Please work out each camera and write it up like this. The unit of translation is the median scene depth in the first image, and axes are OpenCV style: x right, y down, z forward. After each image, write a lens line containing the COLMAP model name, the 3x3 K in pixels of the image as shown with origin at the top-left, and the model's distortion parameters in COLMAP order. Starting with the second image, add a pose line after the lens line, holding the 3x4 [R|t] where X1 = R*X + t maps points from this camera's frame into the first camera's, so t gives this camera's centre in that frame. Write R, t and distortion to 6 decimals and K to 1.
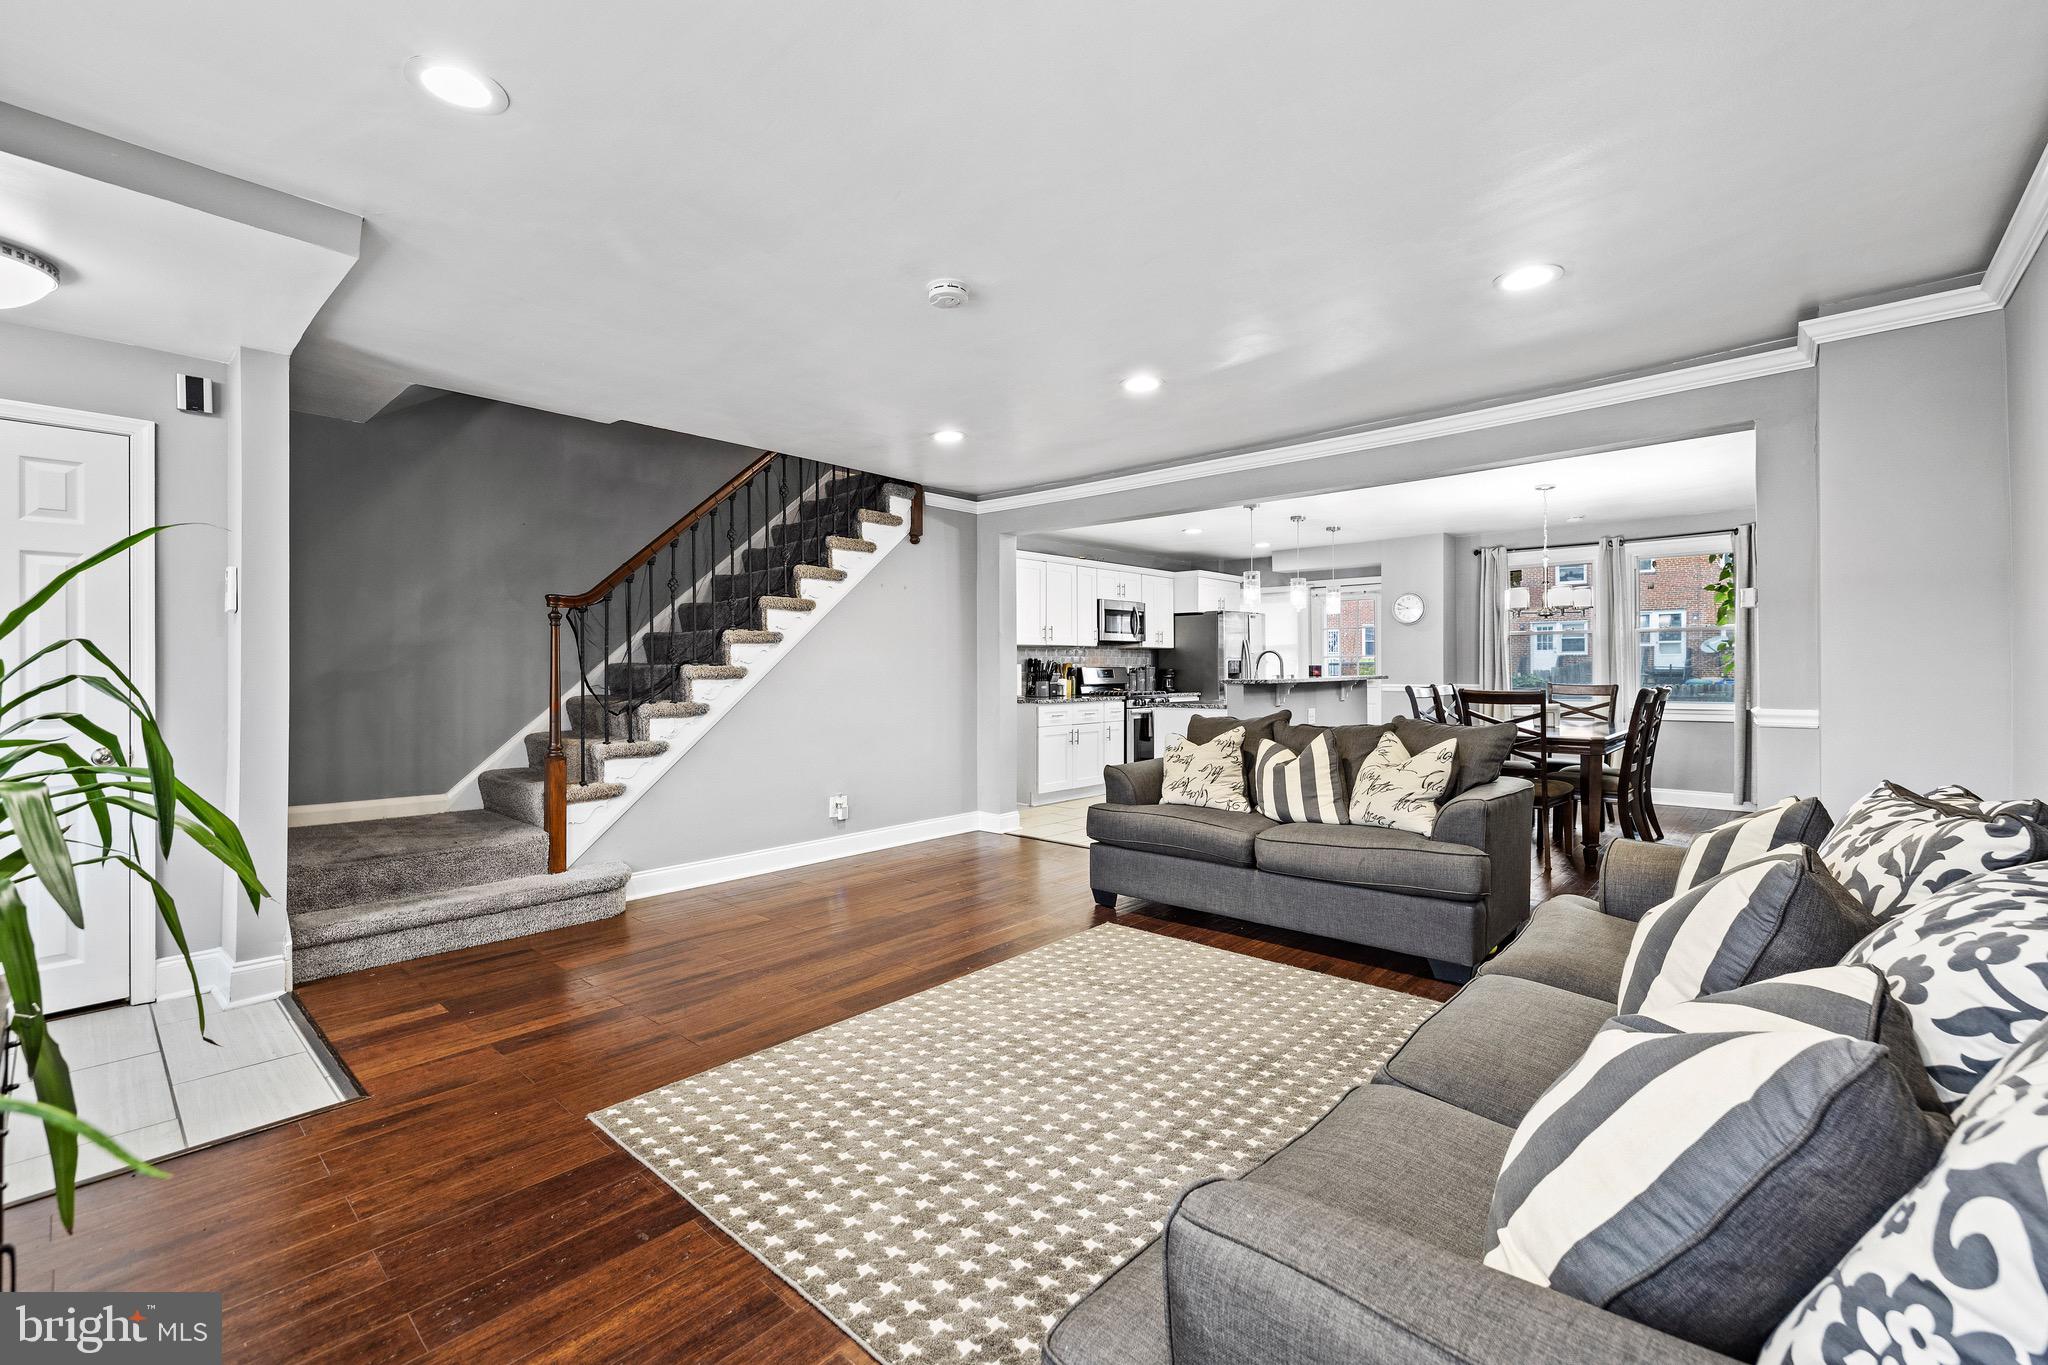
lens RADIAL K [[864.4, 0, 1024.3], [0, 864.4, 670.9], [0, 0, 1]] dist [0.001164, 0.000105]
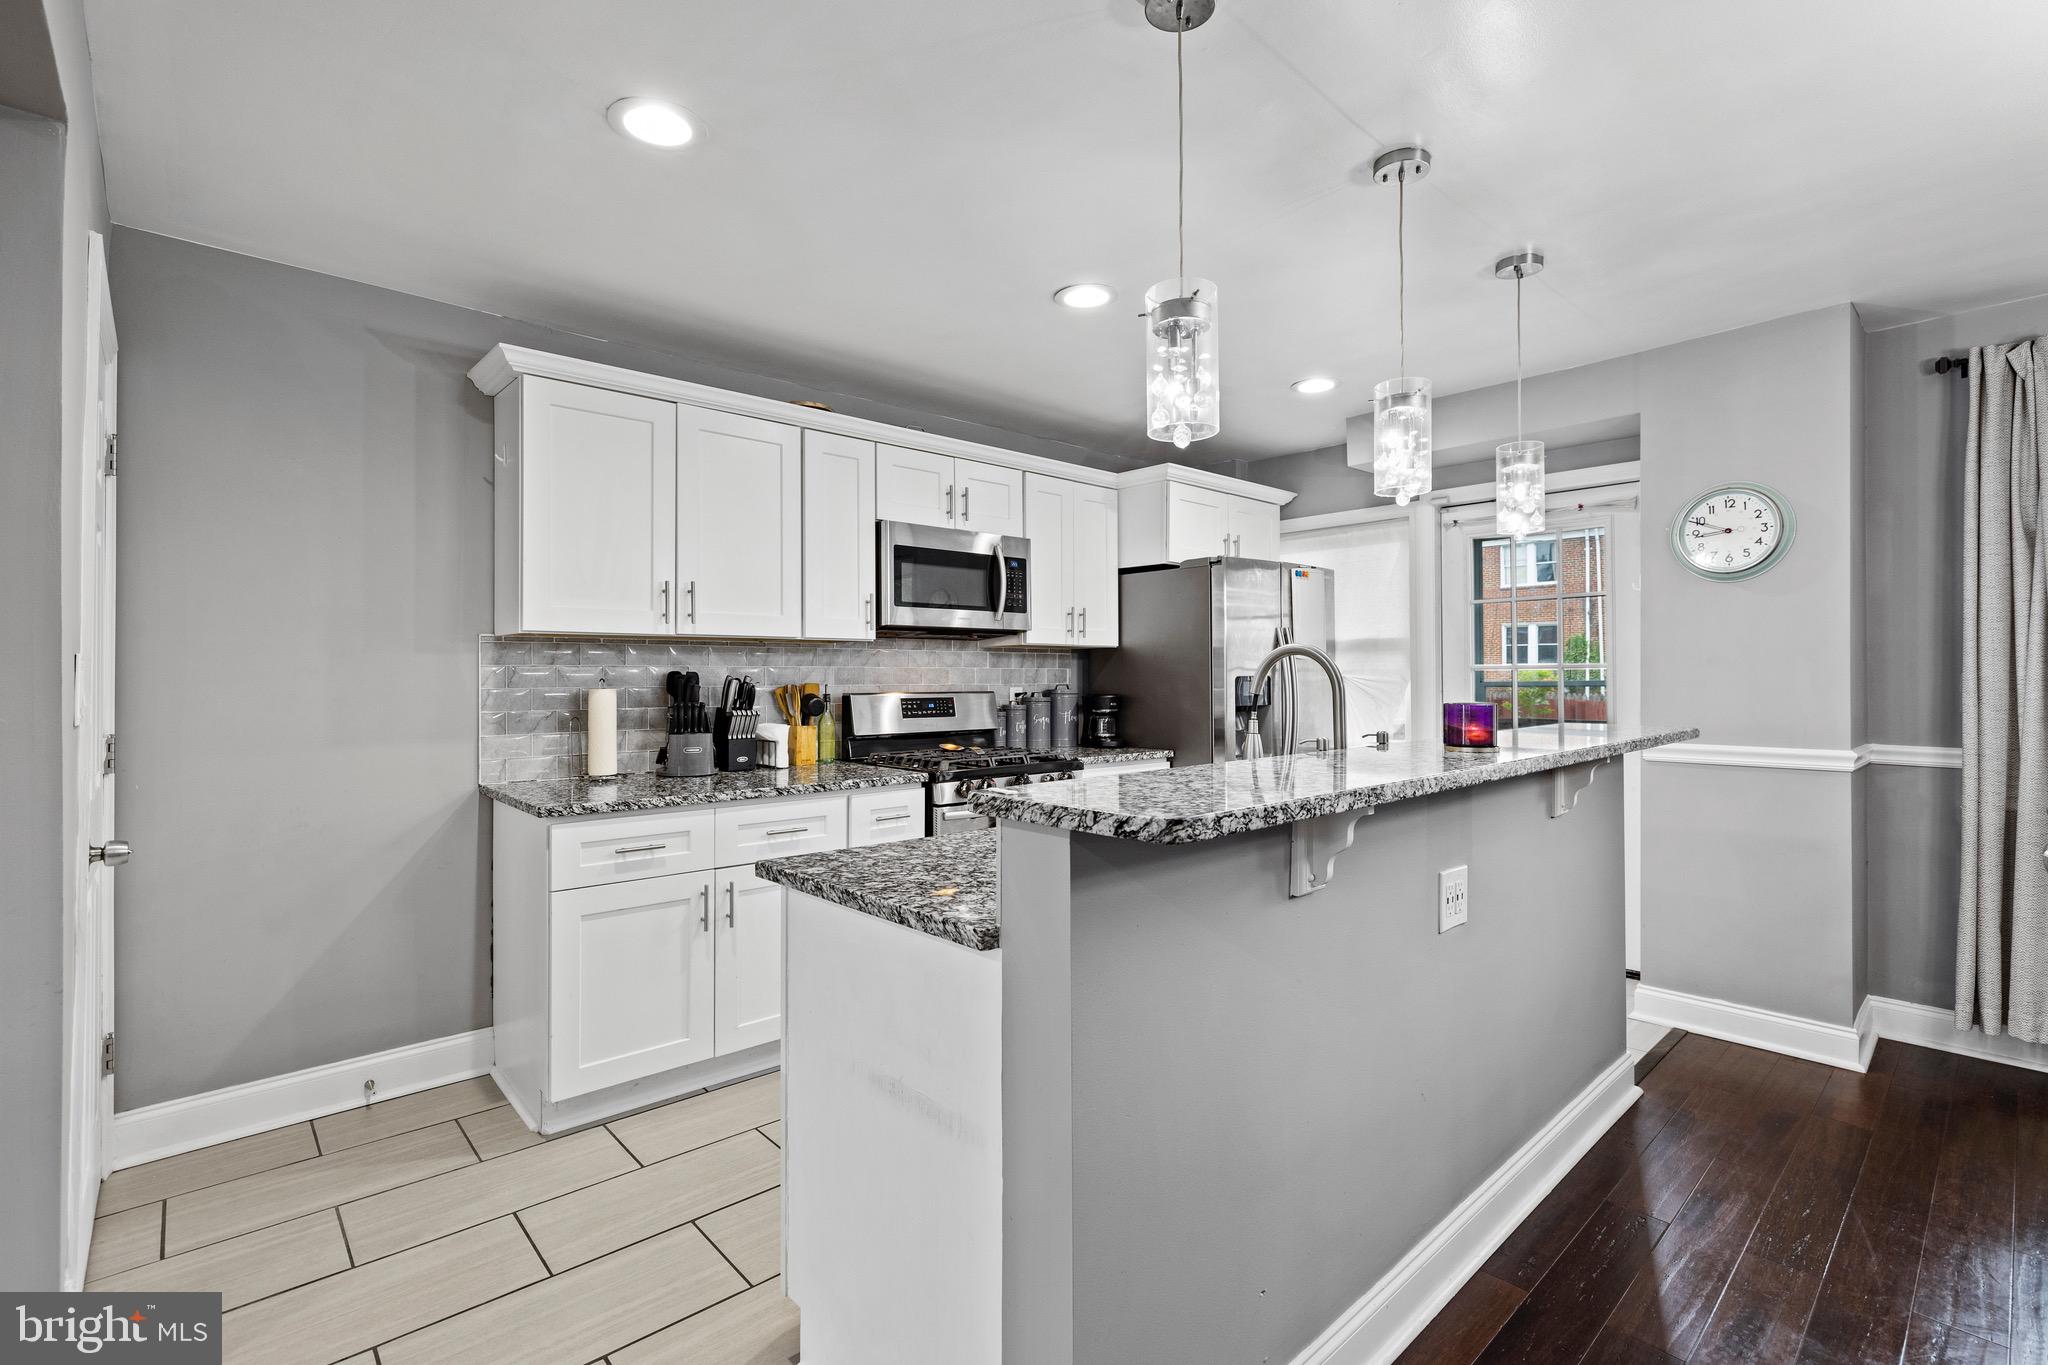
lens RADIAL K [[925.5, 0, 1023.7], [0, 925.5, 669.5], [0, 0, 1]] dist [-0.002728, -0.000364]
pose [[0.995188, 0.000792, -0.097977, 0.198502], [-0.001899, 0.999935, -0.011208, -0.011142], [0.097962, 0.011340, 0.995126, 0.609365]]
